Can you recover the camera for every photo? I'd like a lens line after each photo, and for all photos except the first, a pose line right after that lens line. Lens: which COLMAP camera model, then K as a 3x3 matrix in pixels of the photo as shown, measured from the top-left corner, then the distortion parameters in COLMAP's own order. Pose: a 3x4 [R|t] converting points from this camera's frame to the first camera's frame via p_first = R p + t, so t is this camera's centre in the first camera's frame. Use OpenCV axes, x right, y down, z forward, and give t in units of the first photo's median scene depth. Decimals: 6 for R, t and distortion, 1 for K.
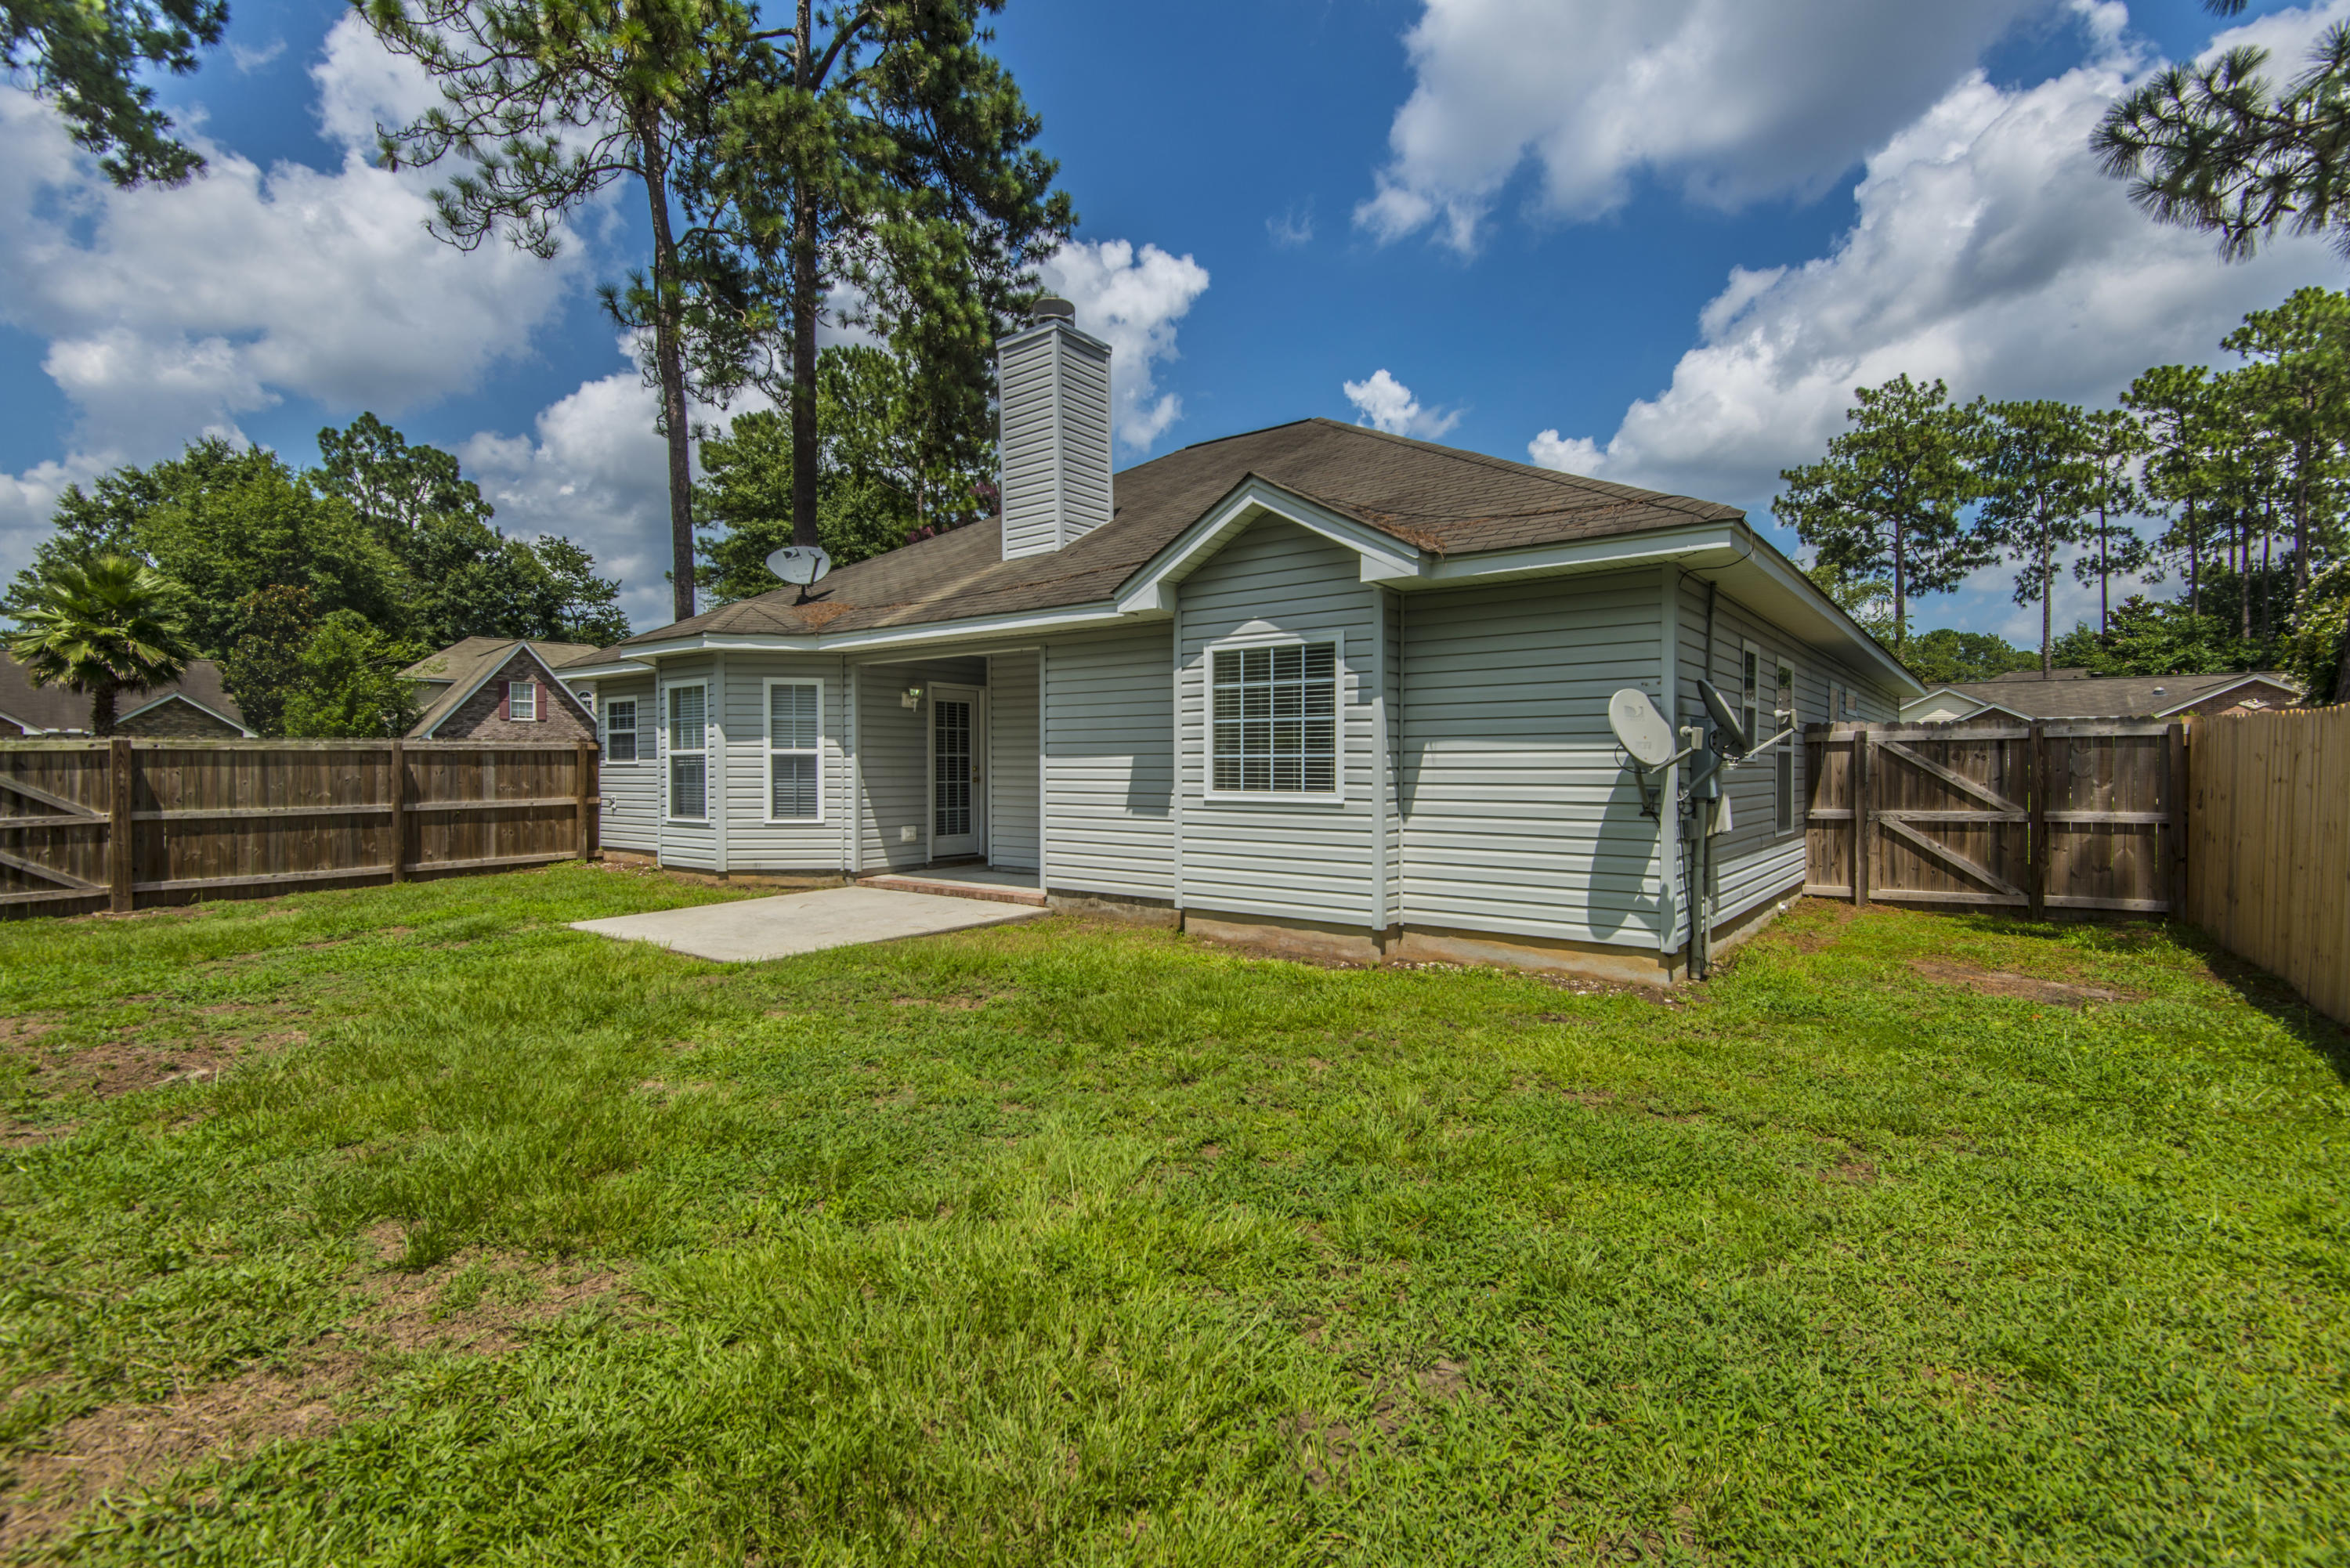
lens RADIAL K [[1075.7, 0, 1175.4], [0, 1075.7, 776.1], [0, 0, 1]] dist [0.017358, -0.000305]
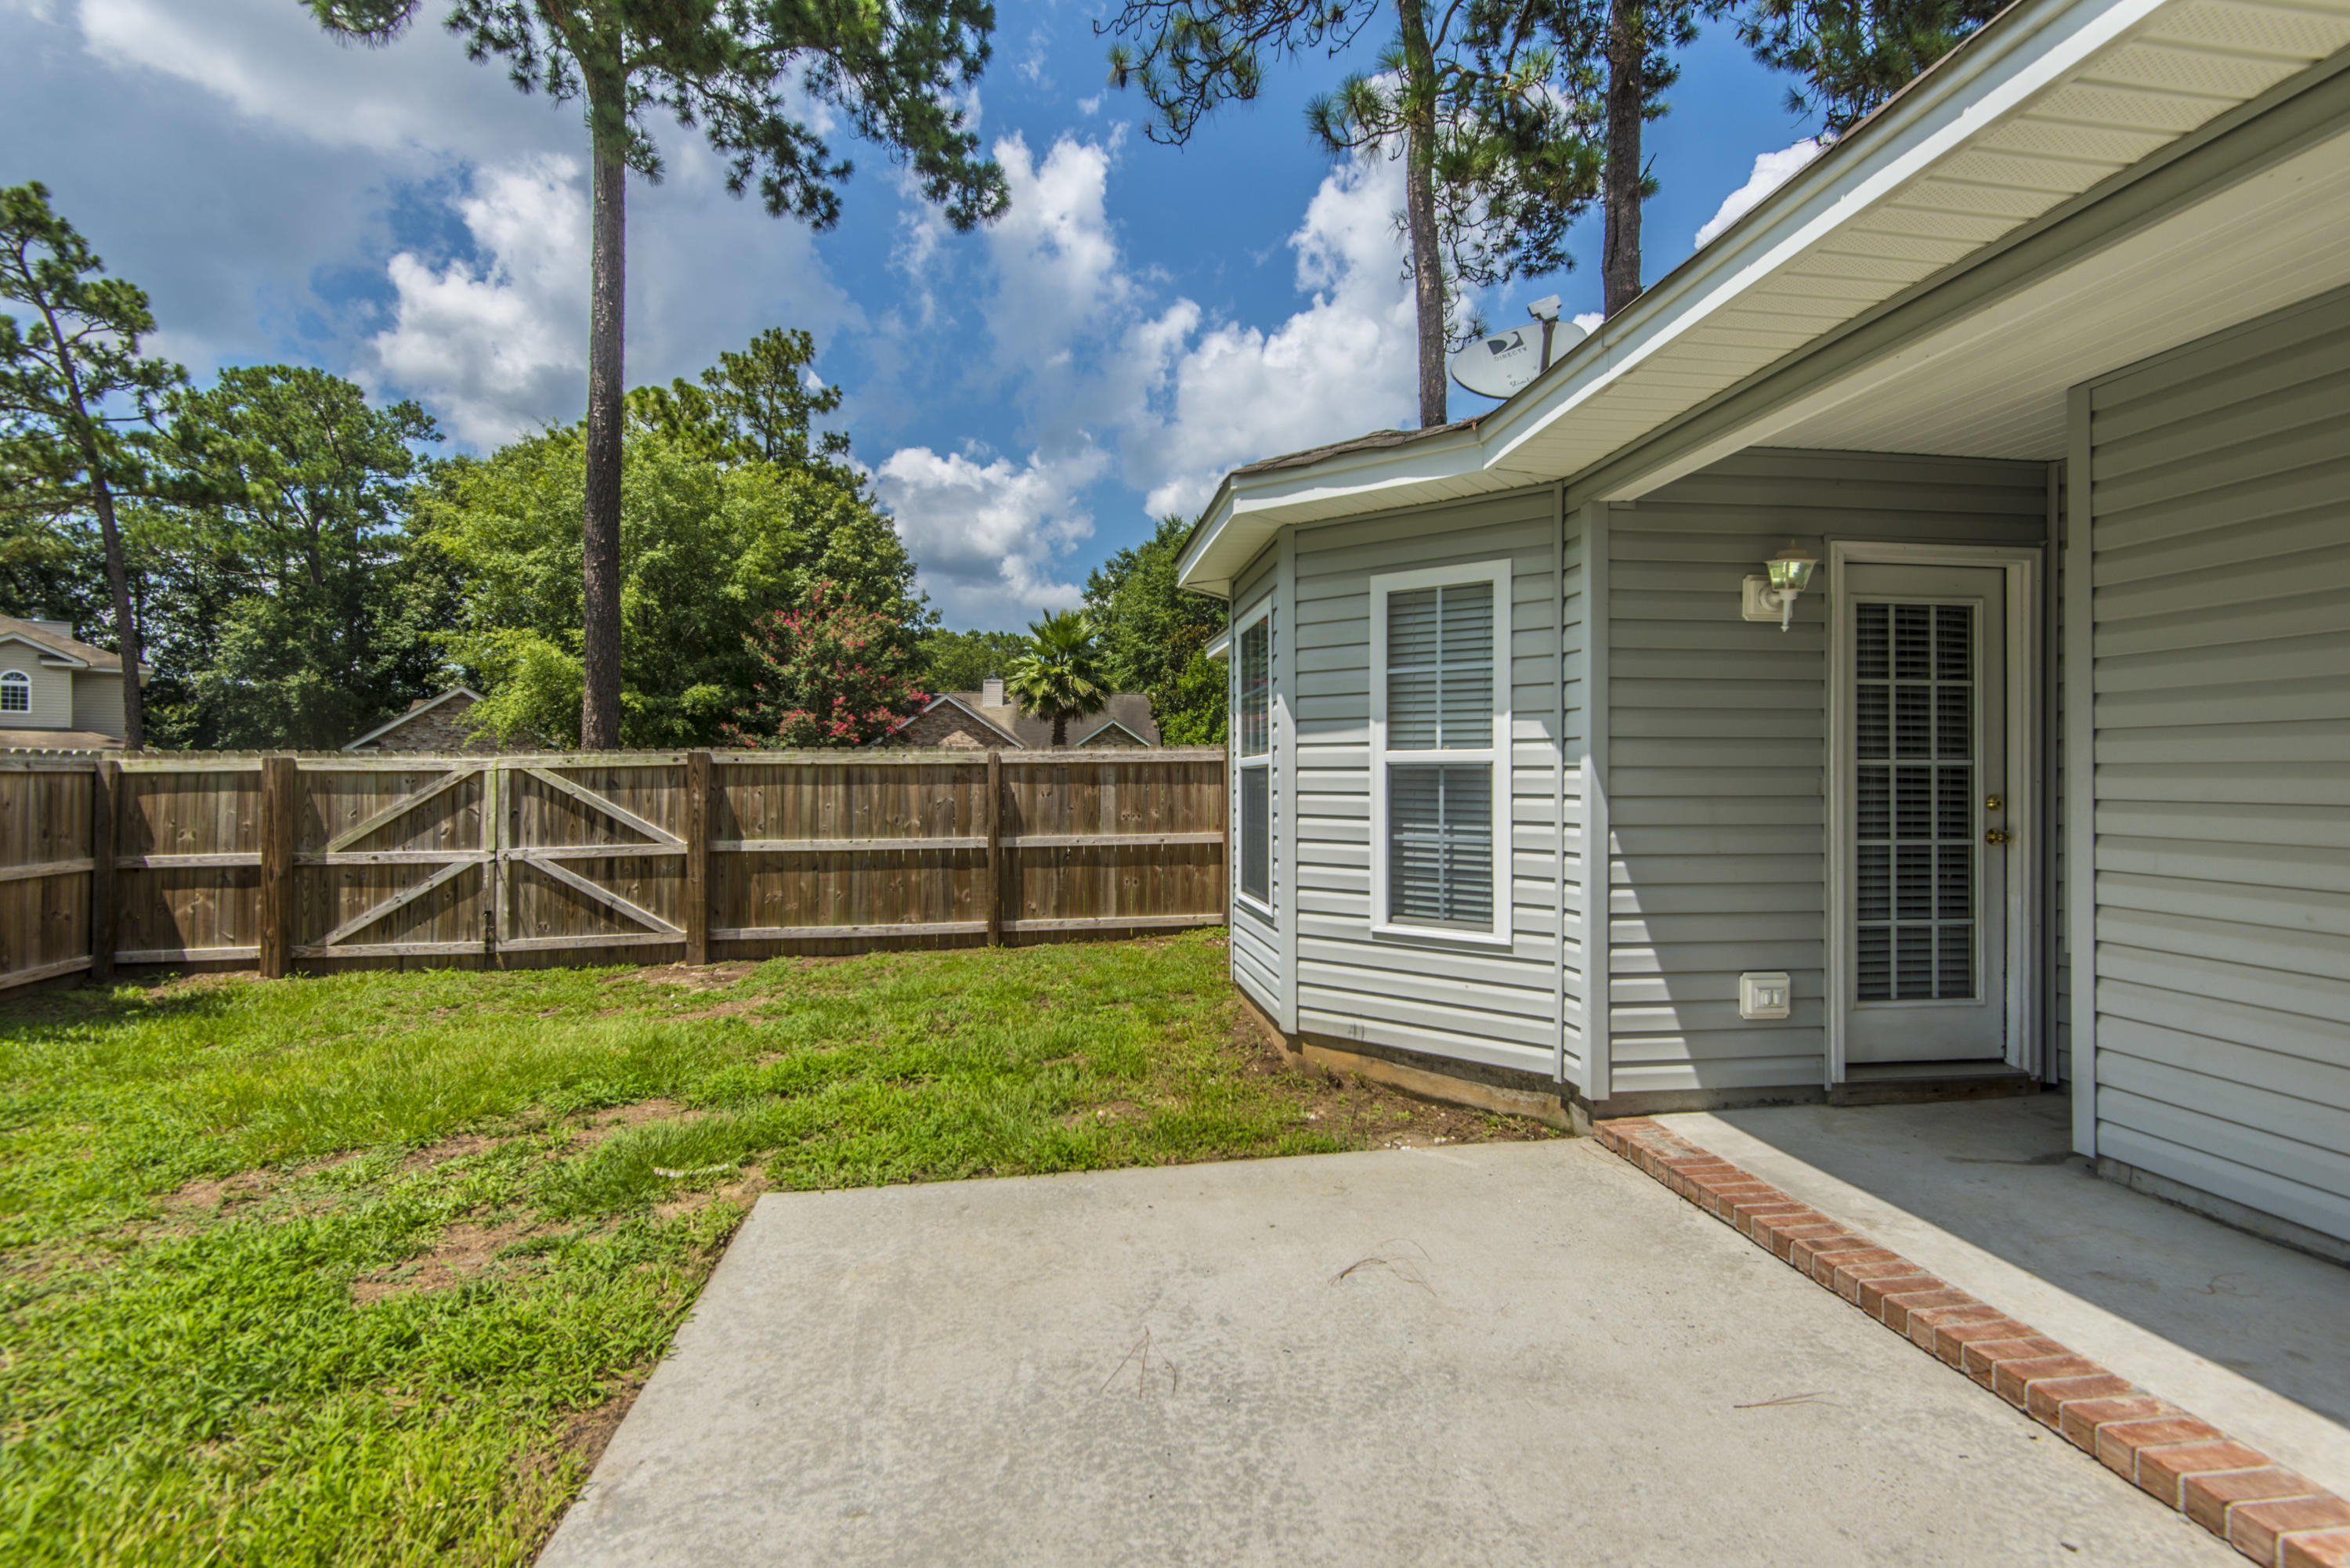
lens RADIAL K [[1075.7, 0, 1175.4], [0, 1075.7, 776.1], [0, 0, 1]] dist [0.017358, -0.000305]
pose [[0.719359, -0.000155, -0.694638, -0.140432], [-0.009638, 0.999901, -0.010204, -0.009589], [0.694571, 0.014035, 0.719287, 0.608191]]
